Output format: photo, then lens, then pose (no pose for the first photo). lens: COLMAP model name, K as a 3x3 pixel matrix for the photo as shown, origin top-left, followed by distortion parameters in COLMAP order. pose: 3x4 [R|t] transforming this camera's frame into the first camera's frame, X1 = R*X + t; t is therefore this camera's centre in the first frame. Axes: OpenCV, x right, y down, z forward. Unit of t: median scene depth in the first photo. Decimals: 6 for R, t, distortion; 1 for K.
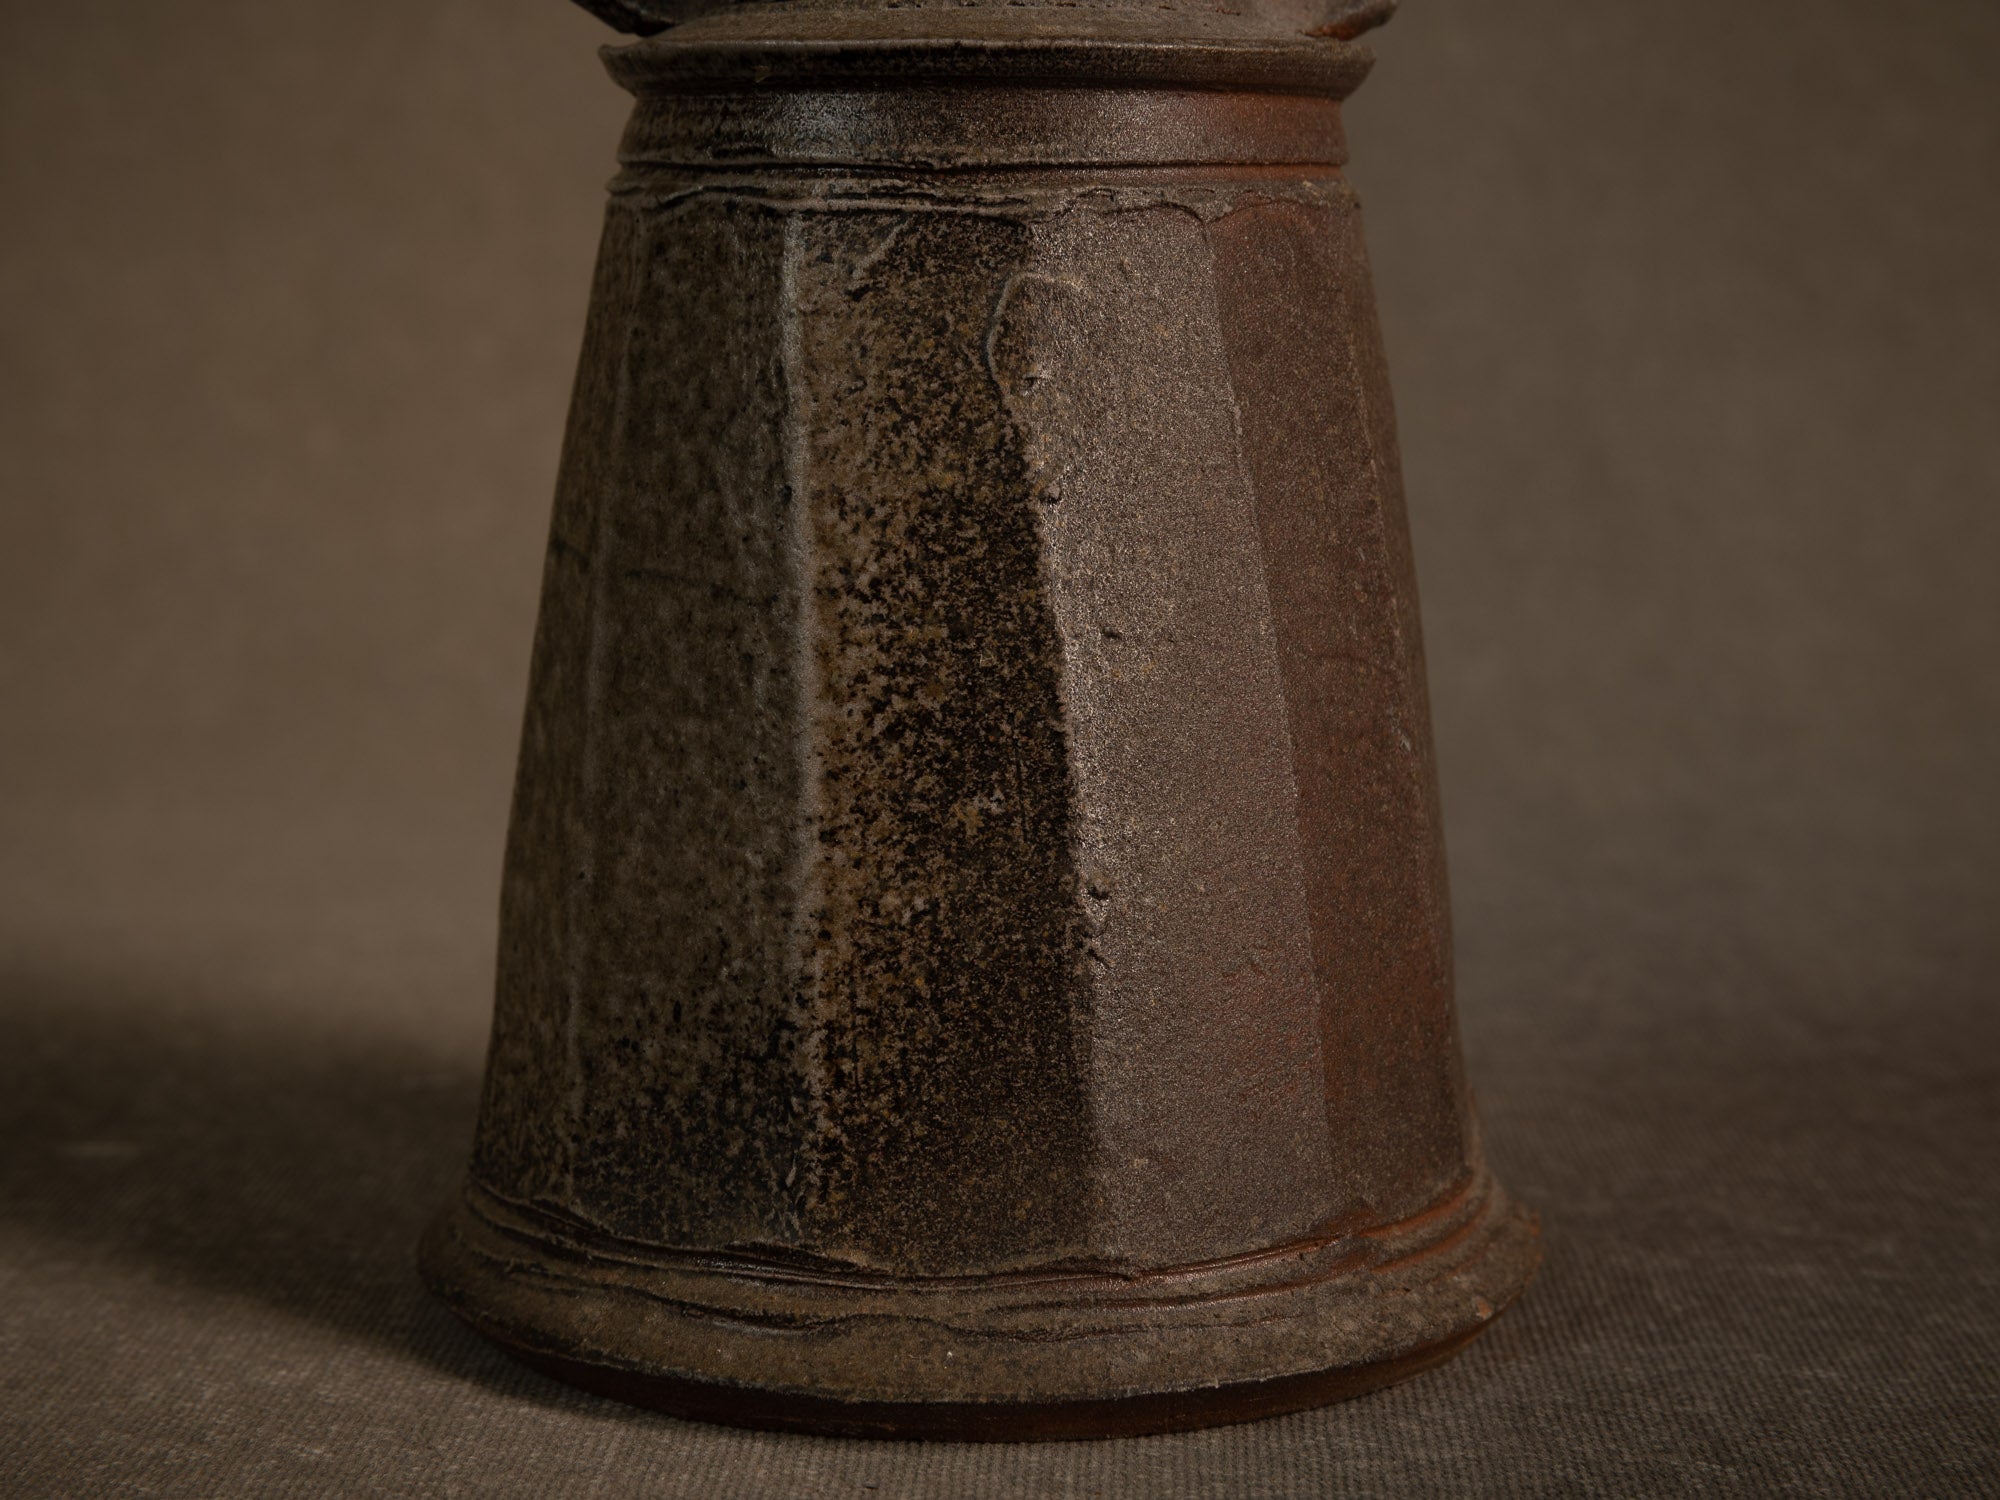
lens RADIAL K [[3761.4, 0, 1000.0], [0, 3761.4, 750.0], [0, 0, 1]] dist [-0.026547, 0.278923]
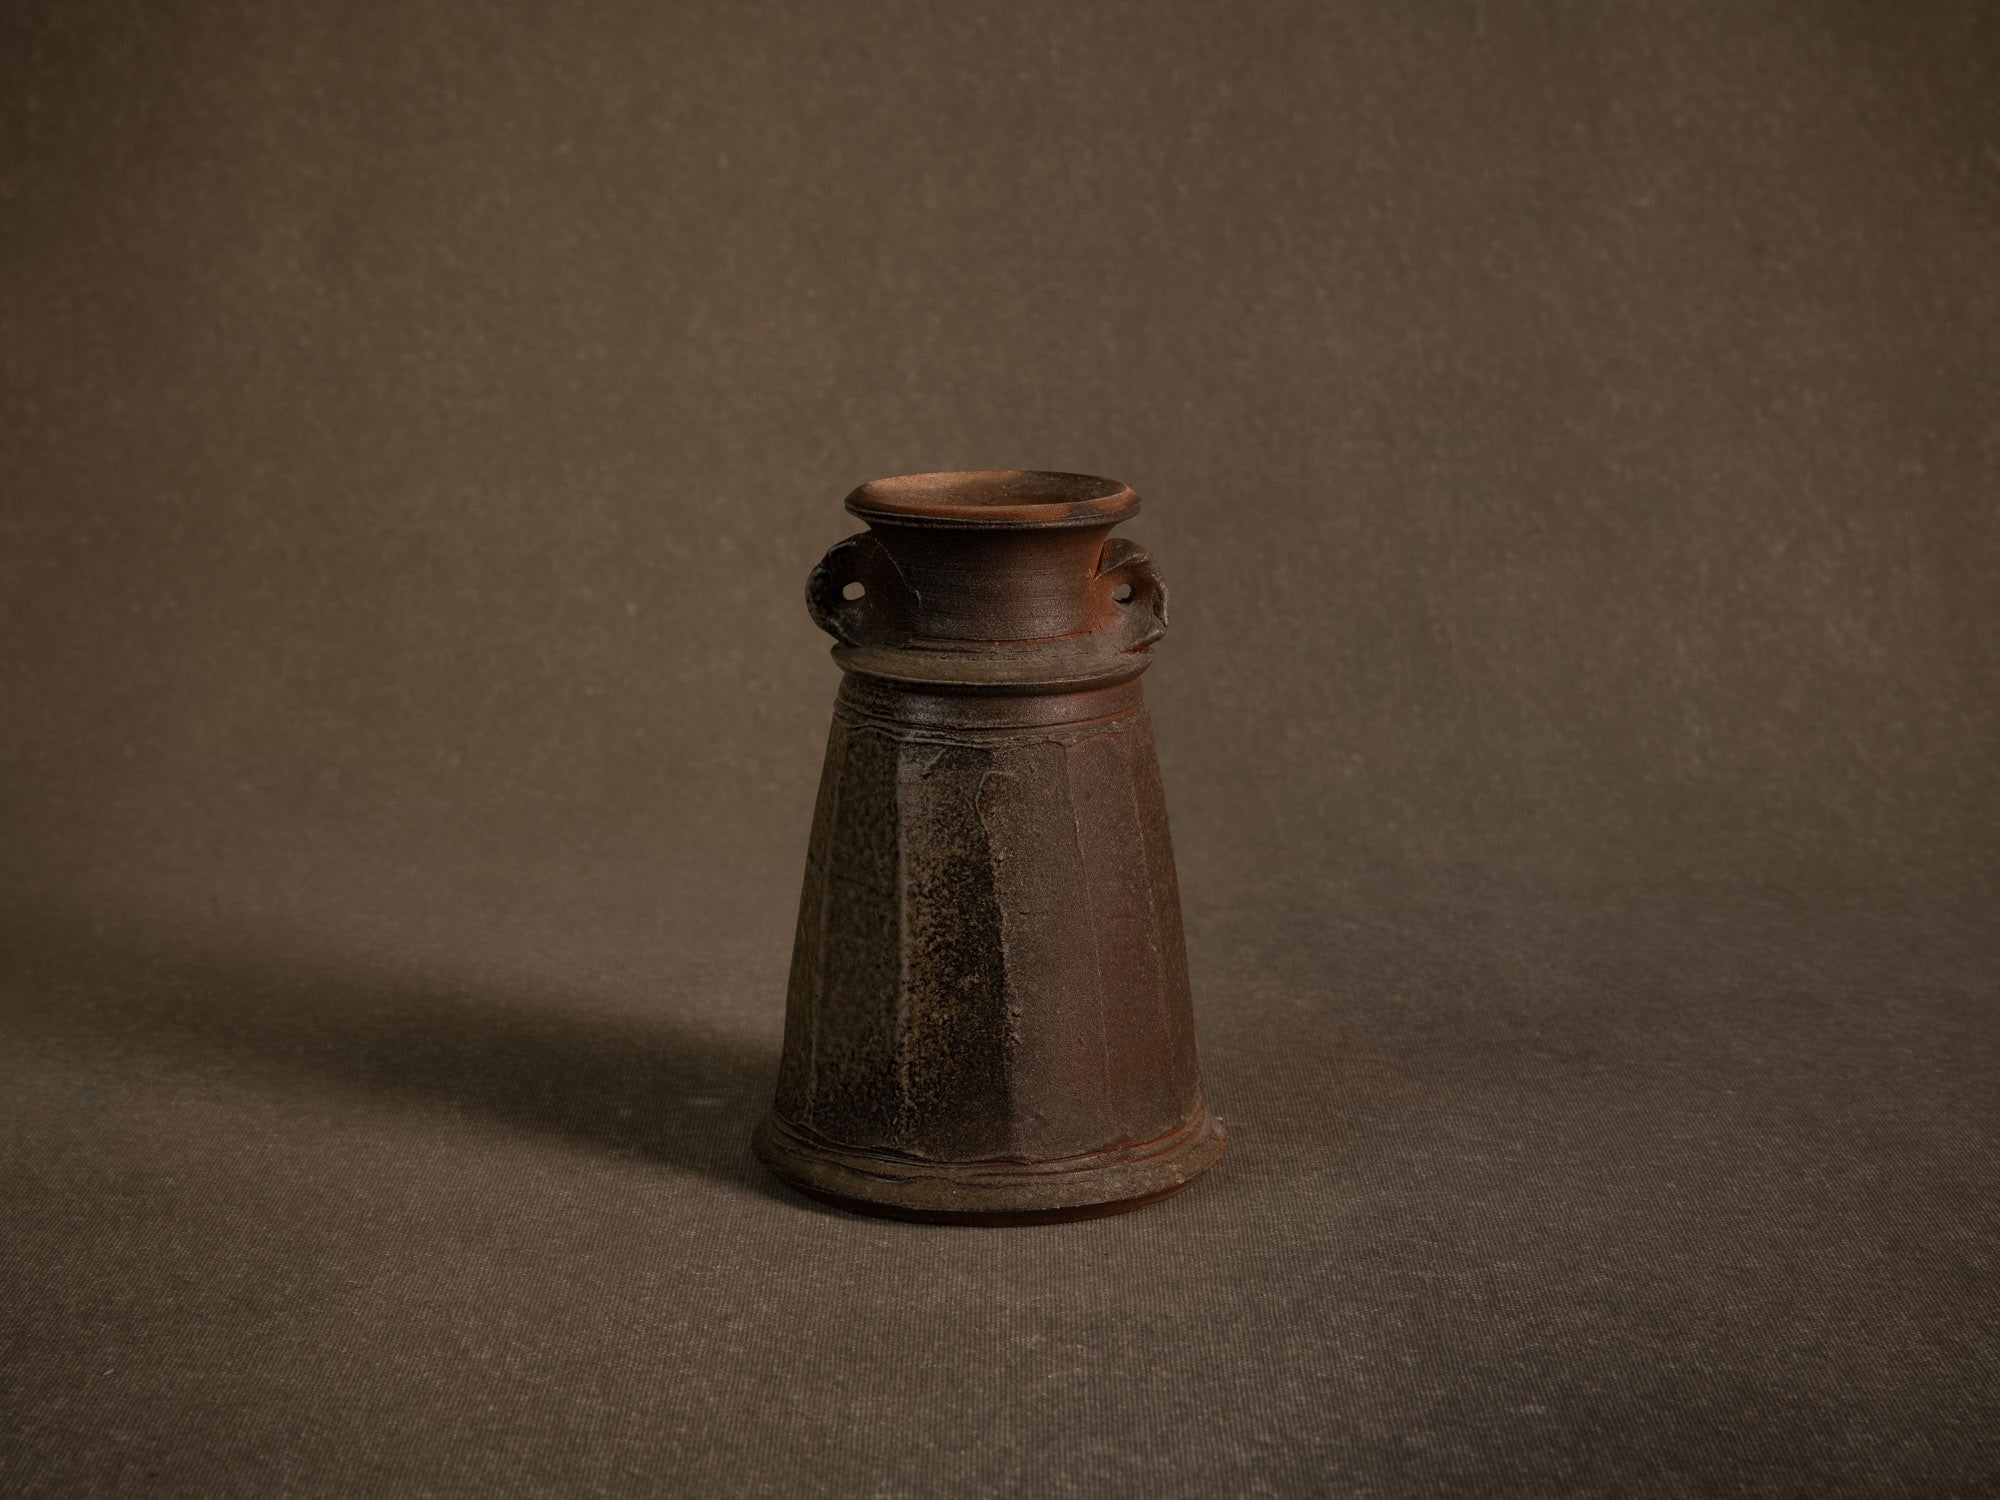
lens RADIAL K [[3761.4, 0, 1000.0], [0, 3761.4, 750.0], [0, 0, 1]] dist [-0.026547, 0.278923]
pose [[0.994917, 0.021123, -0.098463, 0.261205], [-0.014842, 0.997834, 0.064090, -0.302414], [0.099603, -0.062303, 0.993075, -1.511849]]
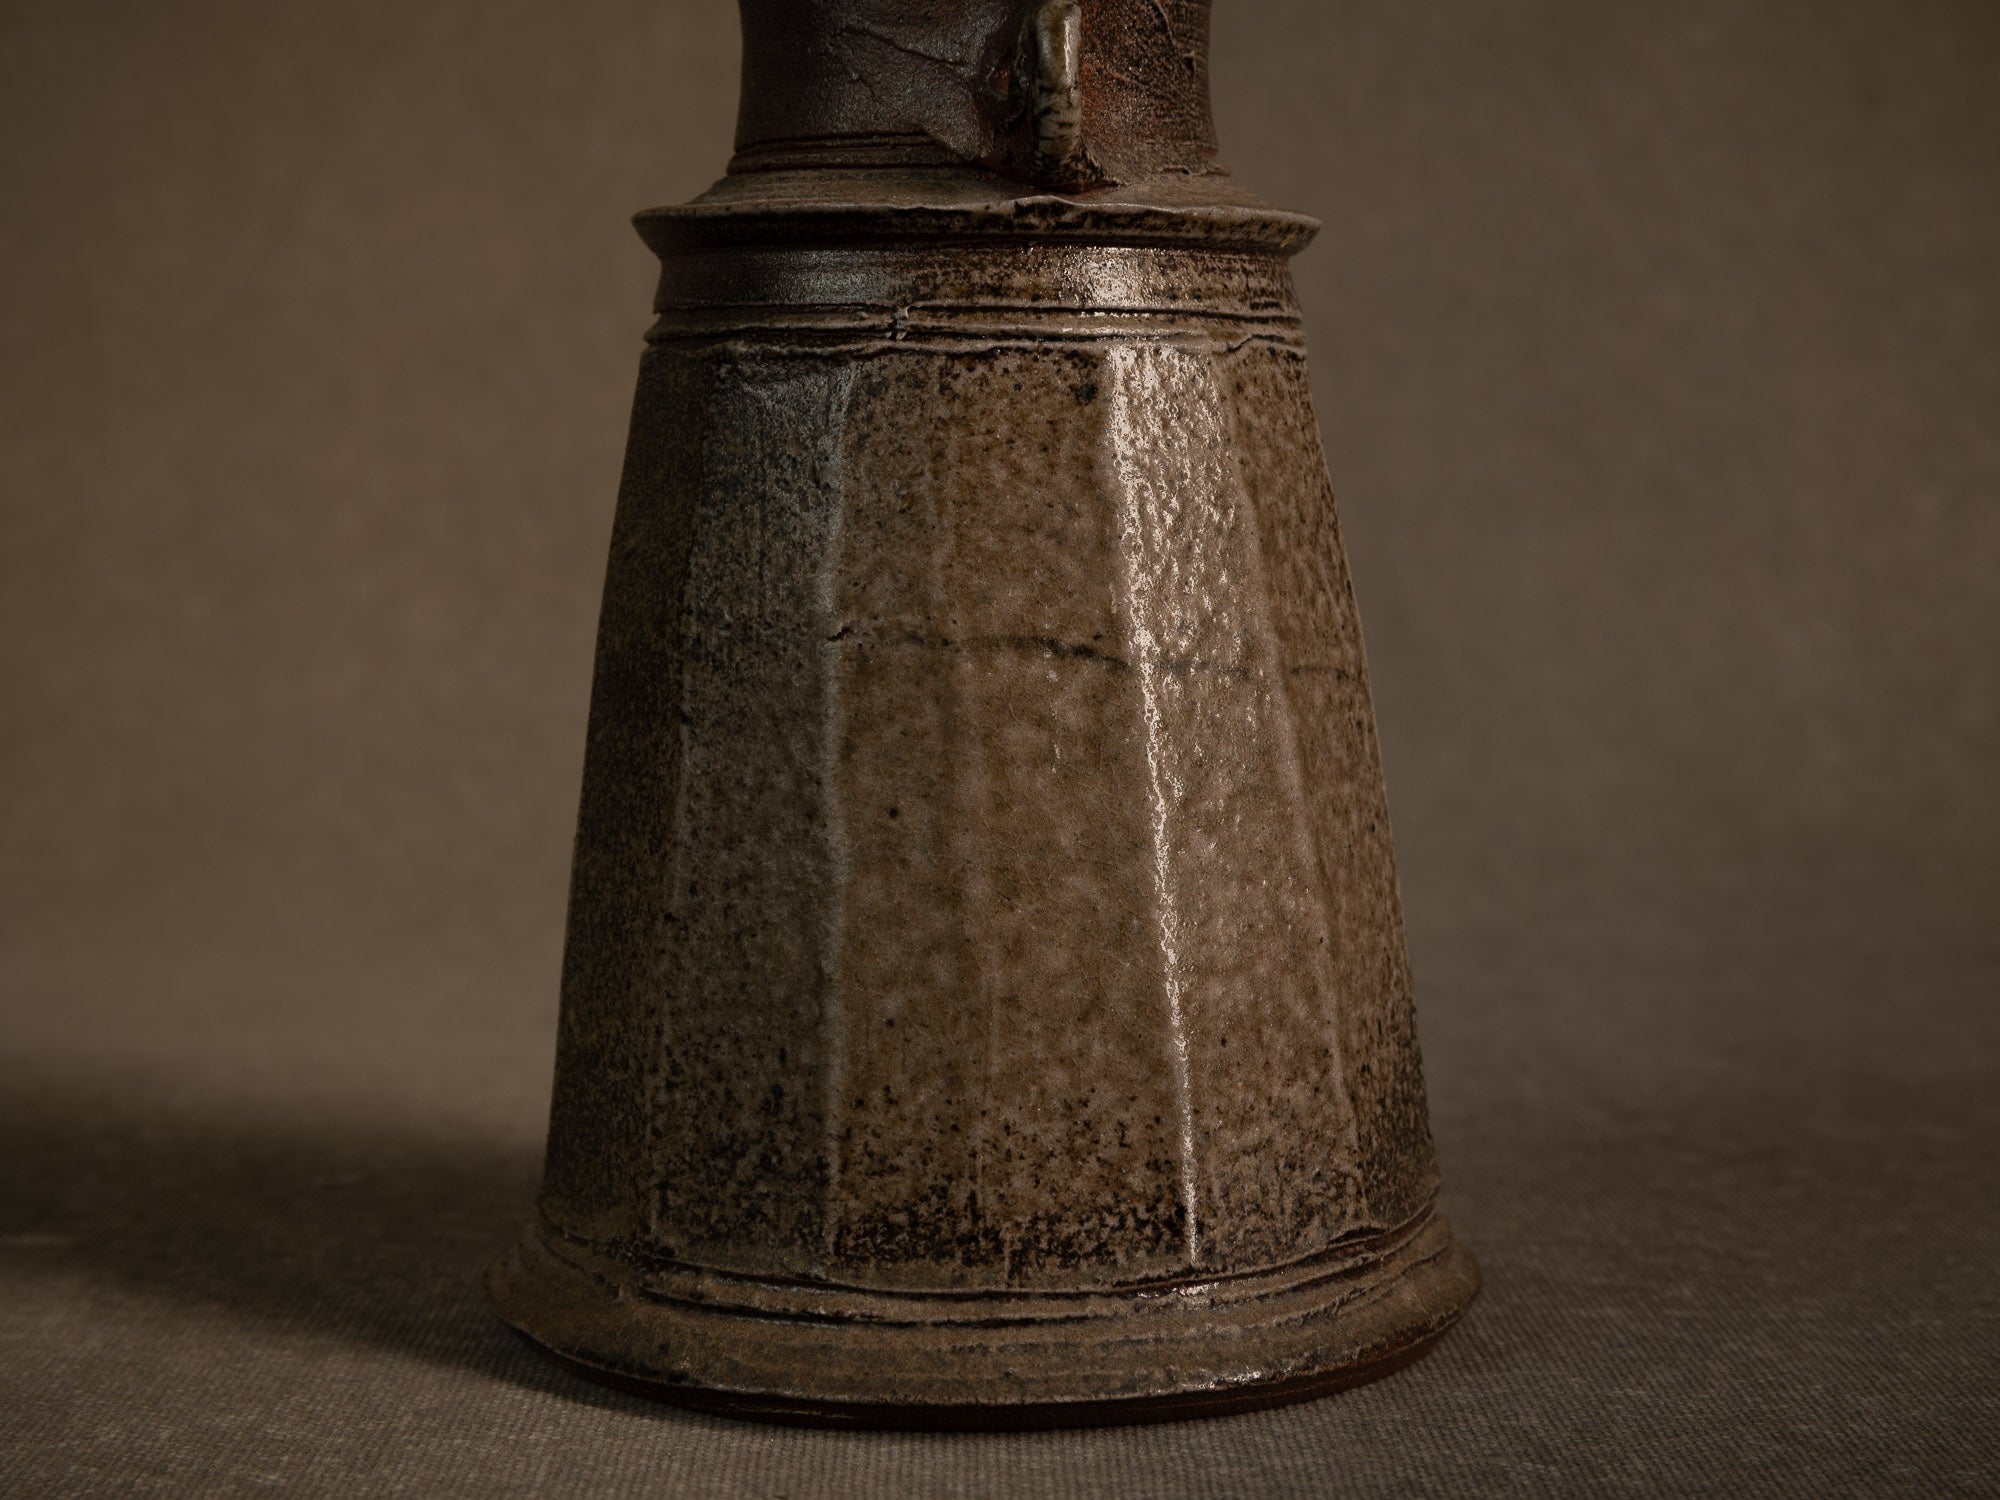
lens RADIAL K [[3761.4, 0, 1000.0], [0, 3761.4, 750.0], [0, 0, 1]] dist [-0.026547, 0.278923]
pose [[-0.146576, -0.094149, 0.984709, -1.251195], [0.141687, 0.983198, 0.115095, -0.172924], [-0.979000, 0.156391, -0.130773, 1.282007]]
